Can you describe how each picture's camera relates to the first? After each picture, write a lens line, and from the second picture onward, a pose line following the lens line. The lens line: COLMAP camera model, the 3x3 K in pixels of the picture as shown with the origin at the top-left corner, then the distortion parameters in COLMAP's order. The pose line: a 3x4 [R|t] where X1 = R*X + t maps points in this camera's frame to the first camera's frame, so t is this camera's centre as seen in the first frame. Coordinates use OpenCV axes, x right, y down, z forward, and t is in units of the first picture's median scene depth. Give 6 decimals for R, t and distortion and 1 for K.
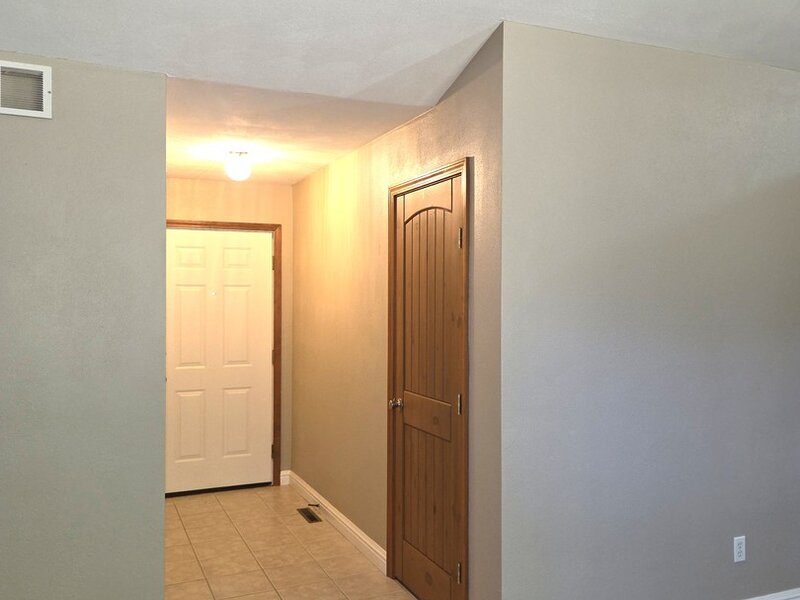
lens RADIAL K [[603.9, 0, 400.6], [0, 603.9, 299.4], [0, 0, 1]] dist [0.007824, 0.000854]
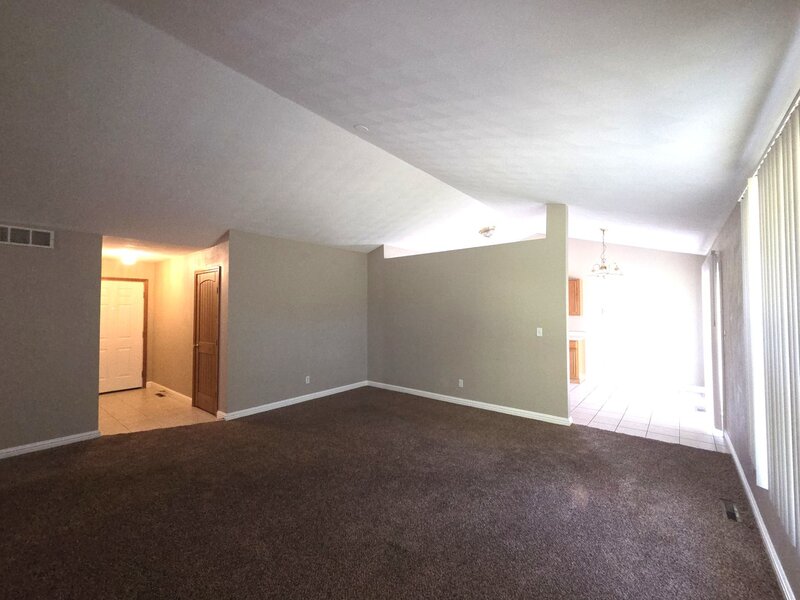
lens RADIAL K [[327.7, 0, 397.4], [0, 327.7, 298.7], [0, 0, 1]] dist [-0.003928, -0.000348]
pose [[0.896092, 0.007671, 0.443801, 0.129735], [0.007268, 0.999463, -0.031951, 0.003247], [-0.443808, 0.031856, 0.895555, -0.686627]]
